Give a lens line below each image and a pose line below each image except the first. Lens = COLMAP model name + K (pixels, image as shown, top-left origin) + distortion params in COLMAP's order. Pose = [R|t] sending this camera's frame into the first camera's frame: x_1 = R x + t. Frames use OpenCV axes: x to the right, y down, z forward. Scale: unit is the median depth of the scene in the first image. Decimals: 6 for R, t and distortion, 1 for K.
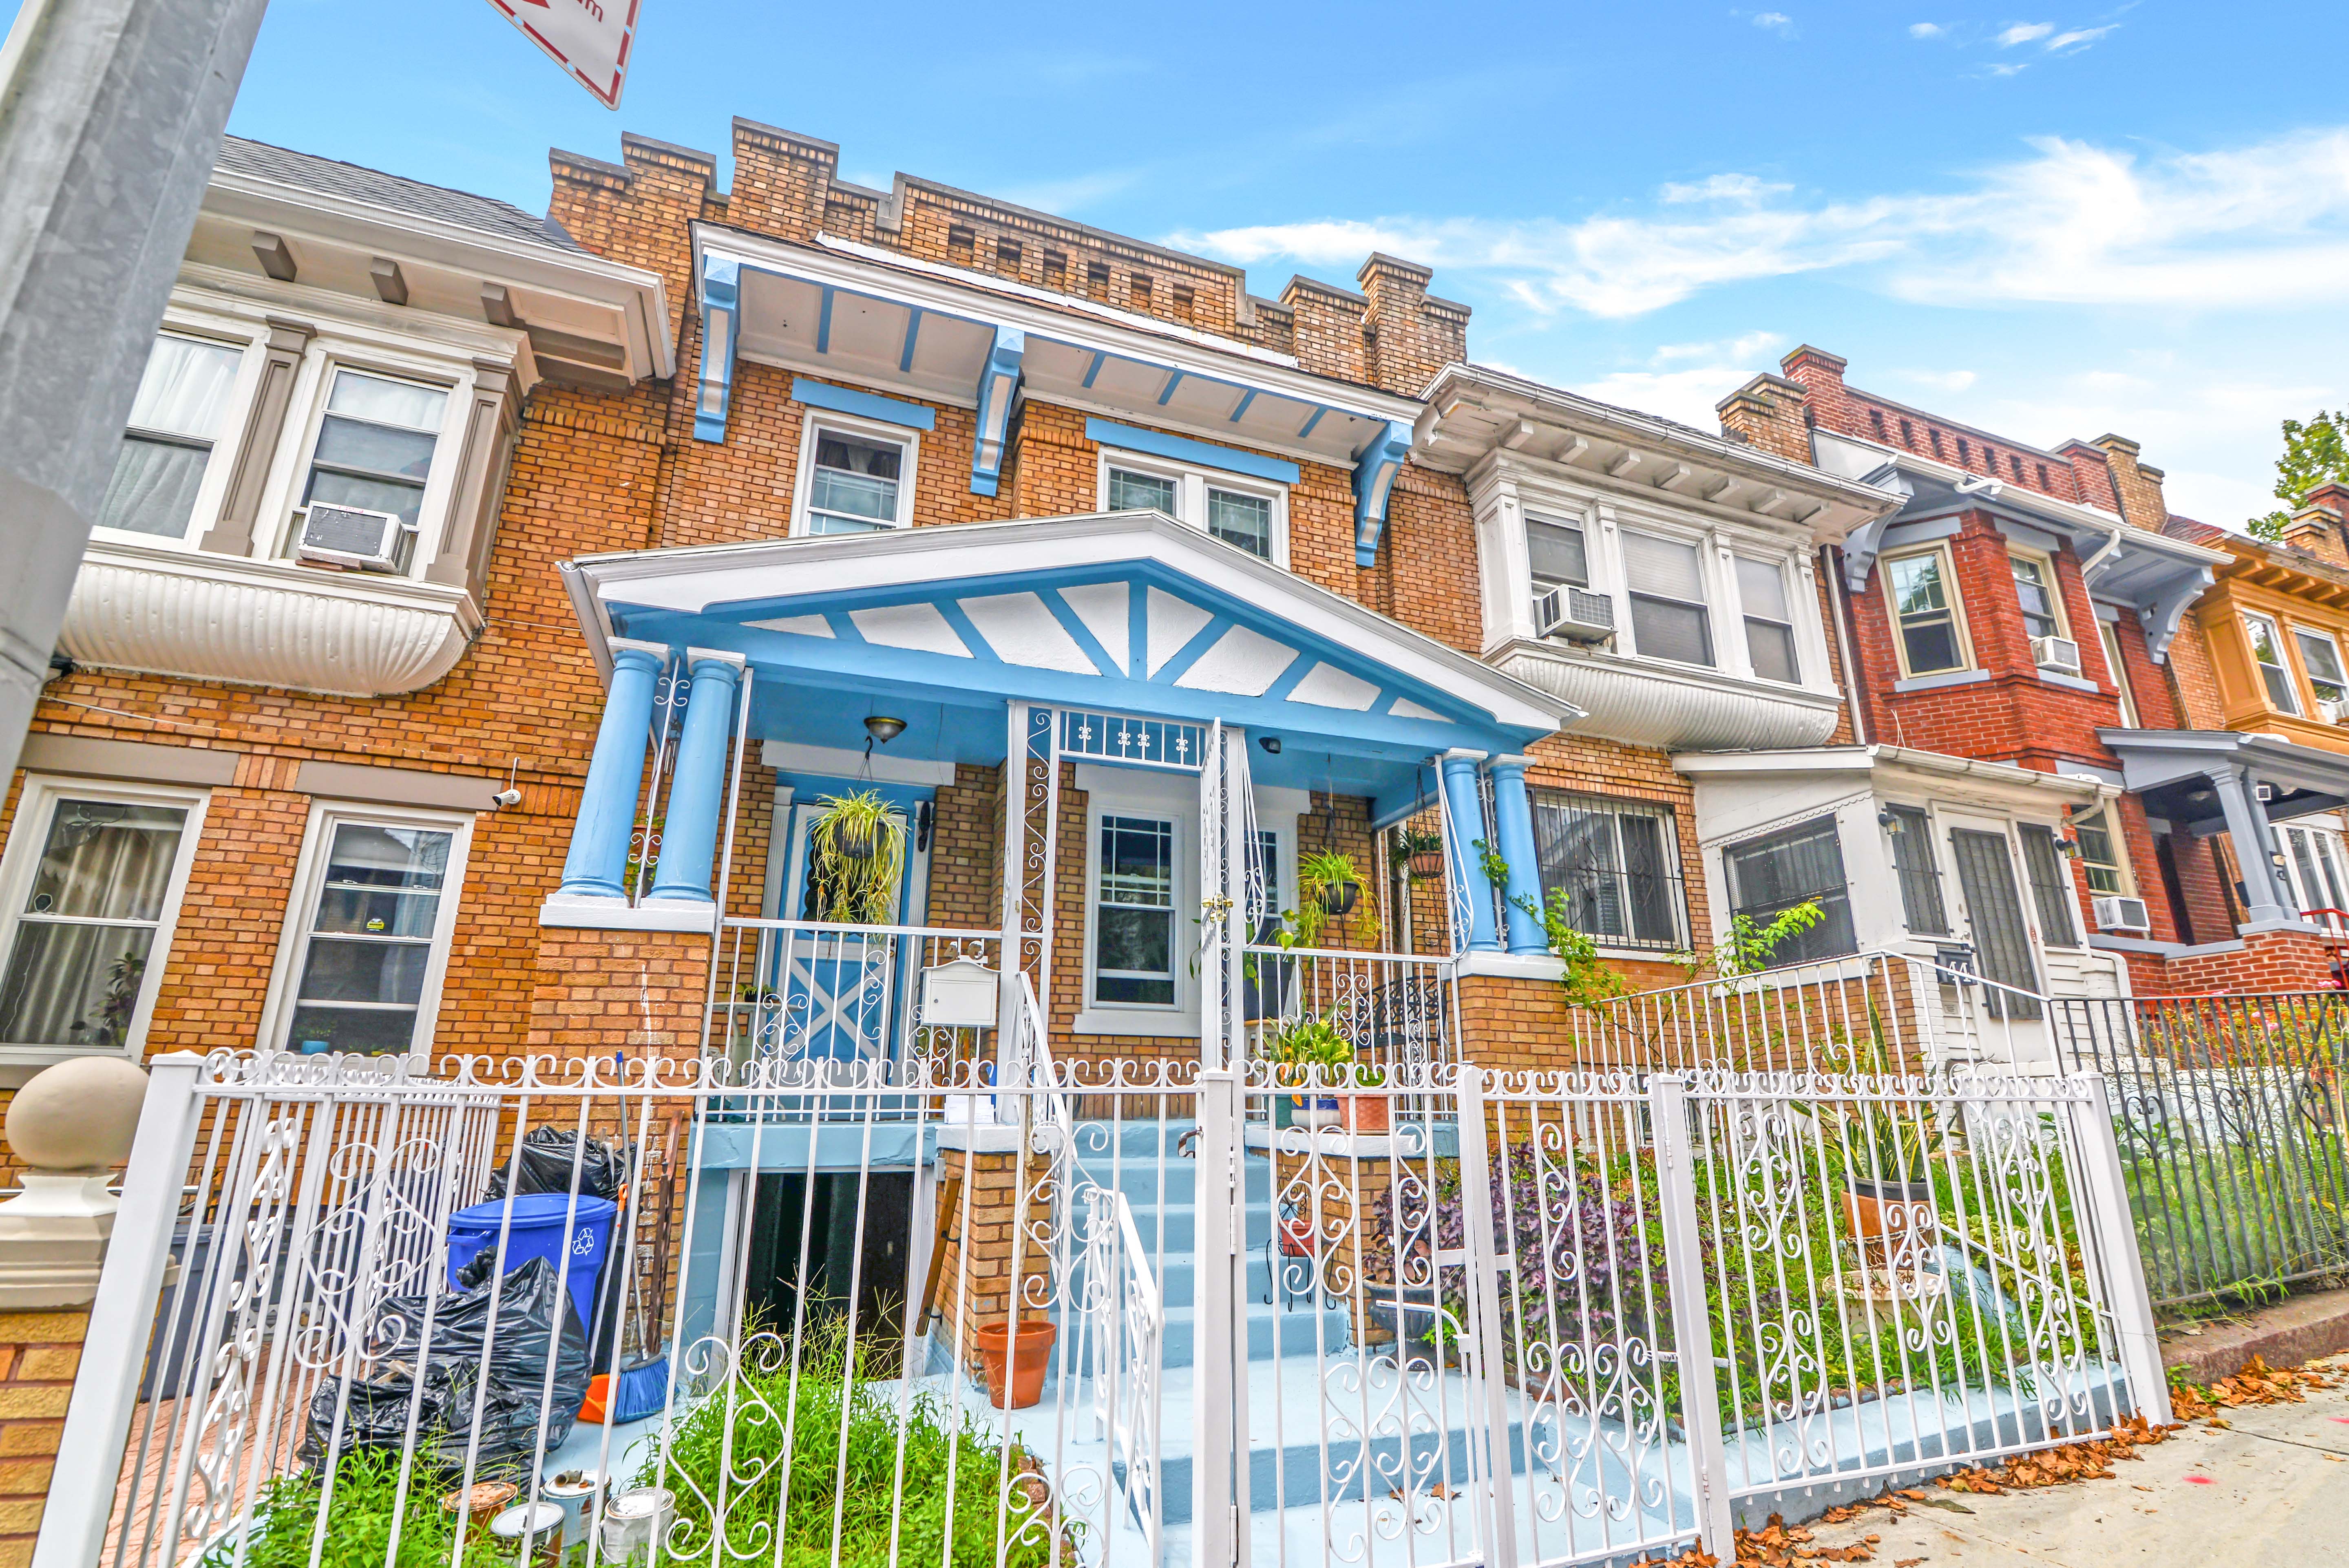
lens RADIAL K [[1101.9, 0, 1174.5], [0, 1101.9, 784.0], [0, 0, 1]] dist [-0.012032, -0.000541]
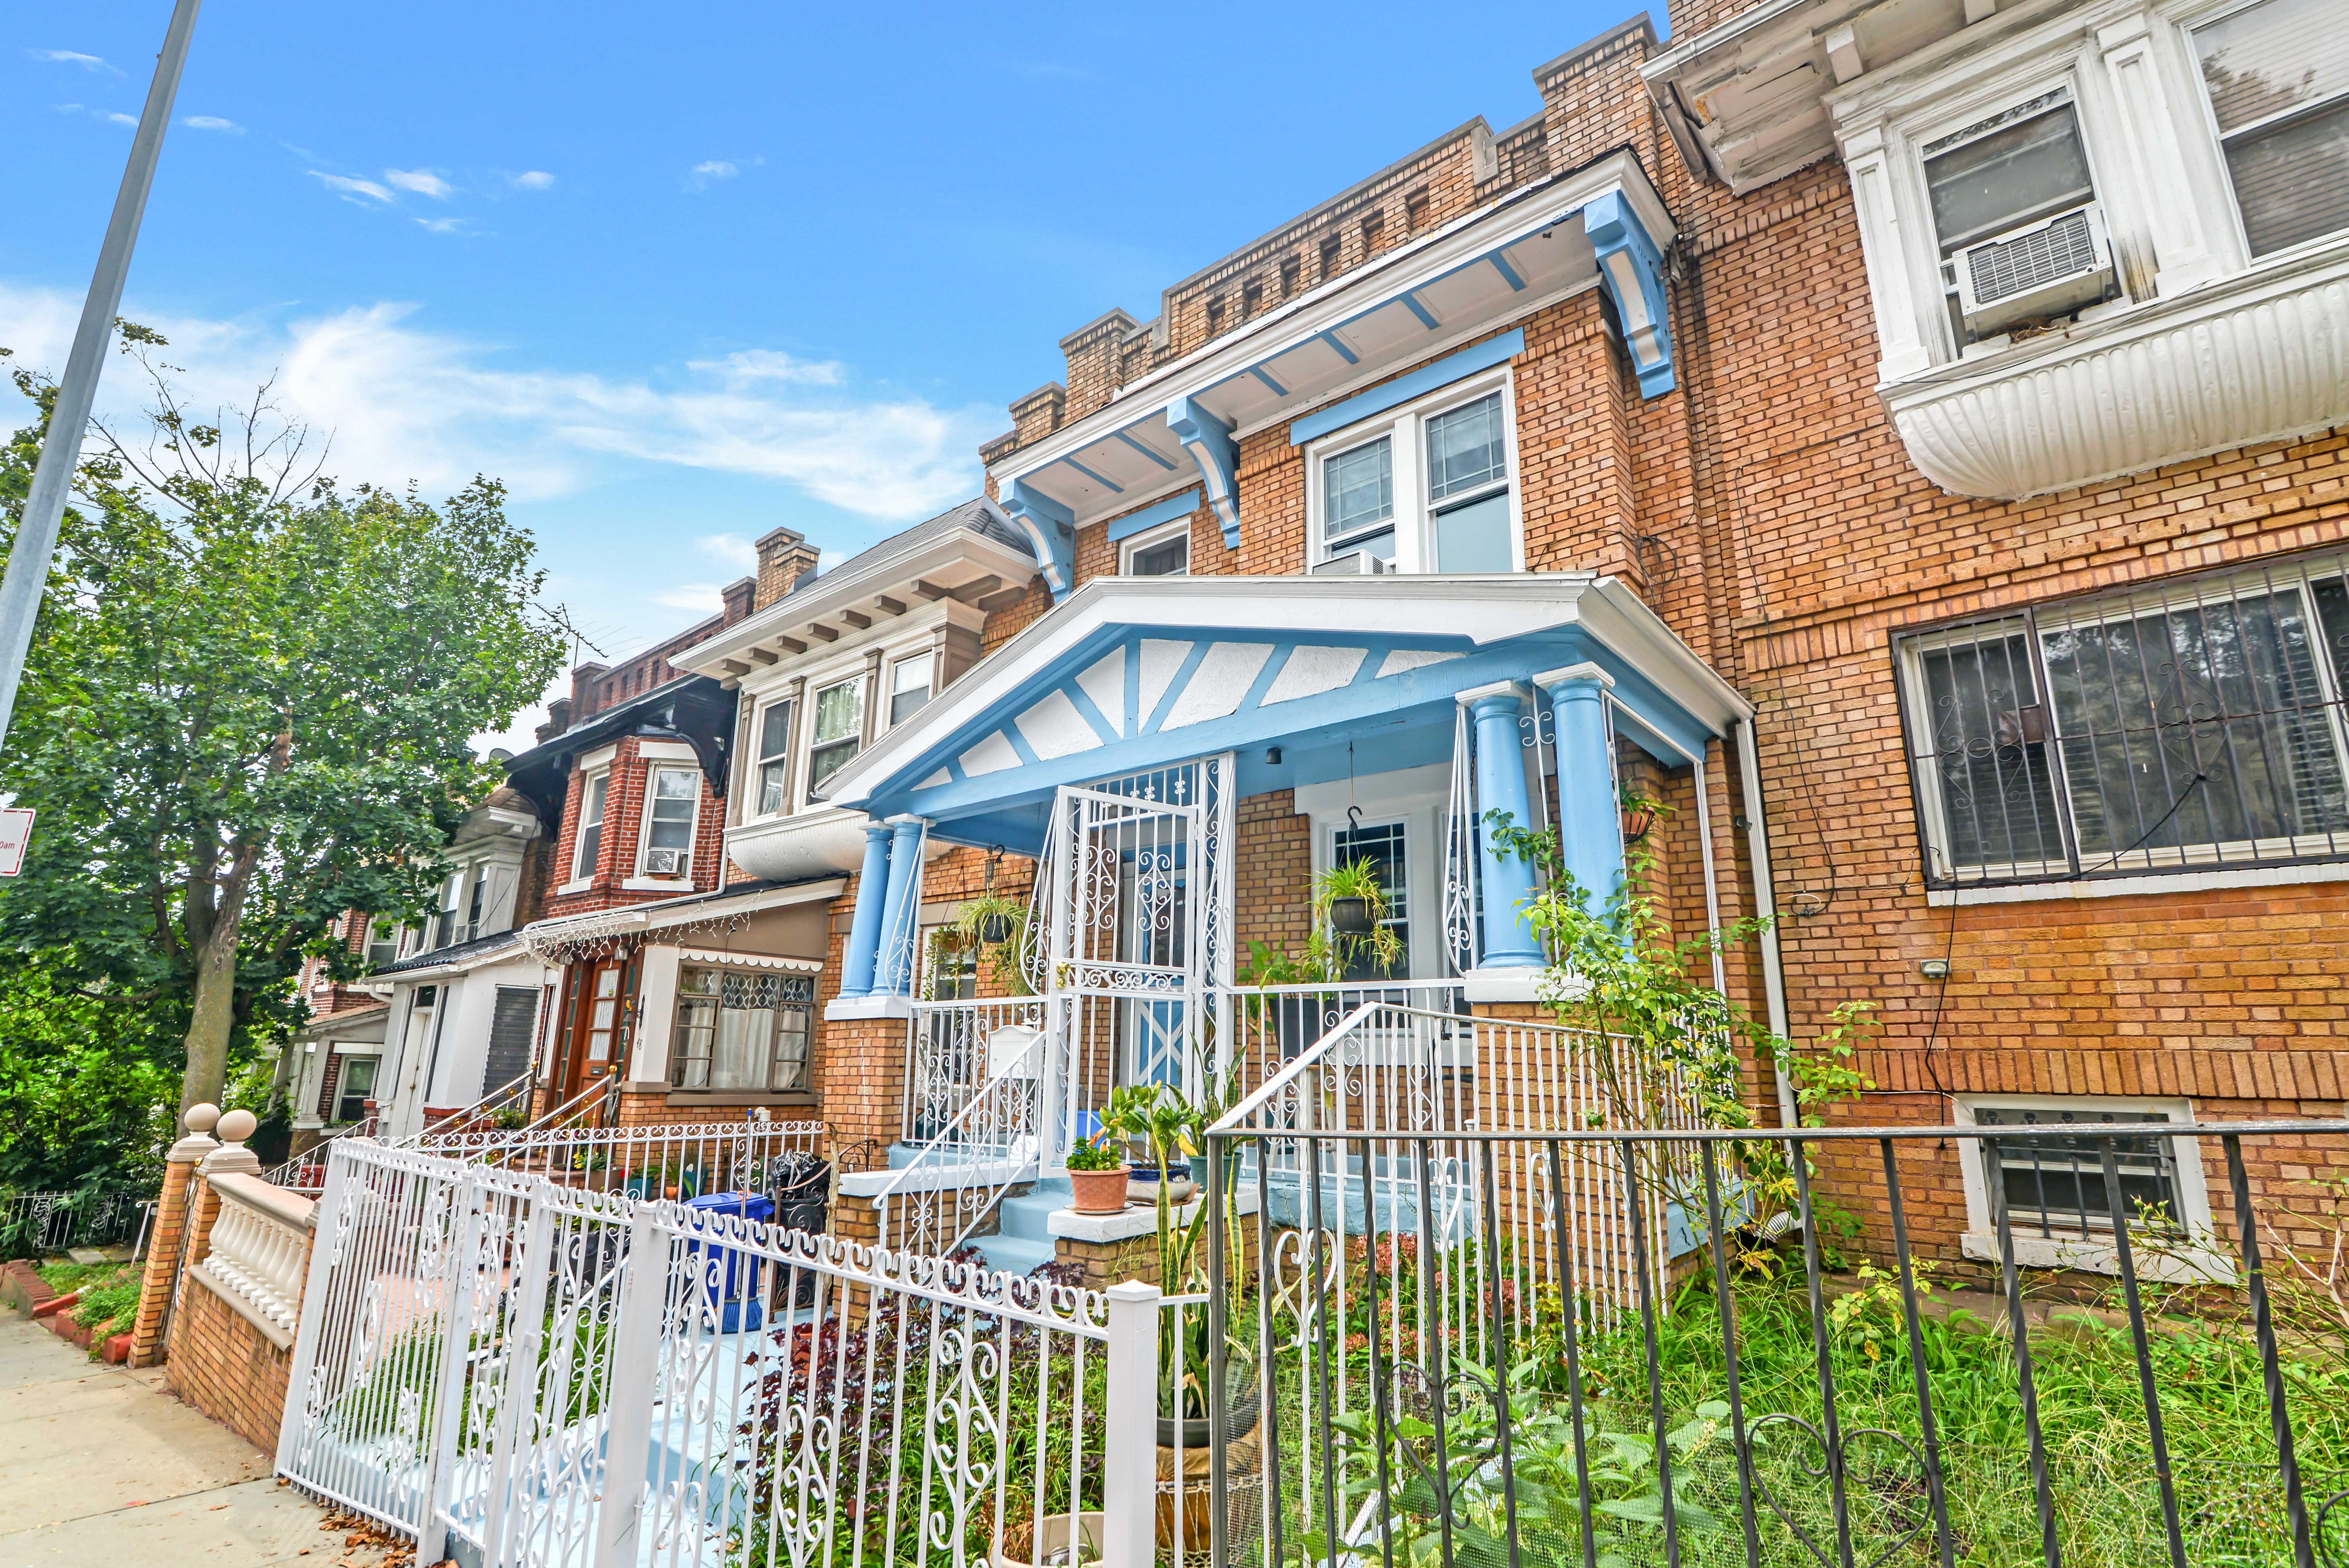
lens RADIAL K [[1097.8, 0, 1181.1], [0, 1097.8, 799.8], [0, 0, 1]] dist [-0.002443, -0.000300]
pose [[0.504920, -0.200861, -0.839470, 0.801182], [0.246049, 0.965691, -0.083070, 0.056150], [0.827354, -0.164607, 0.537019, 0.446023]]
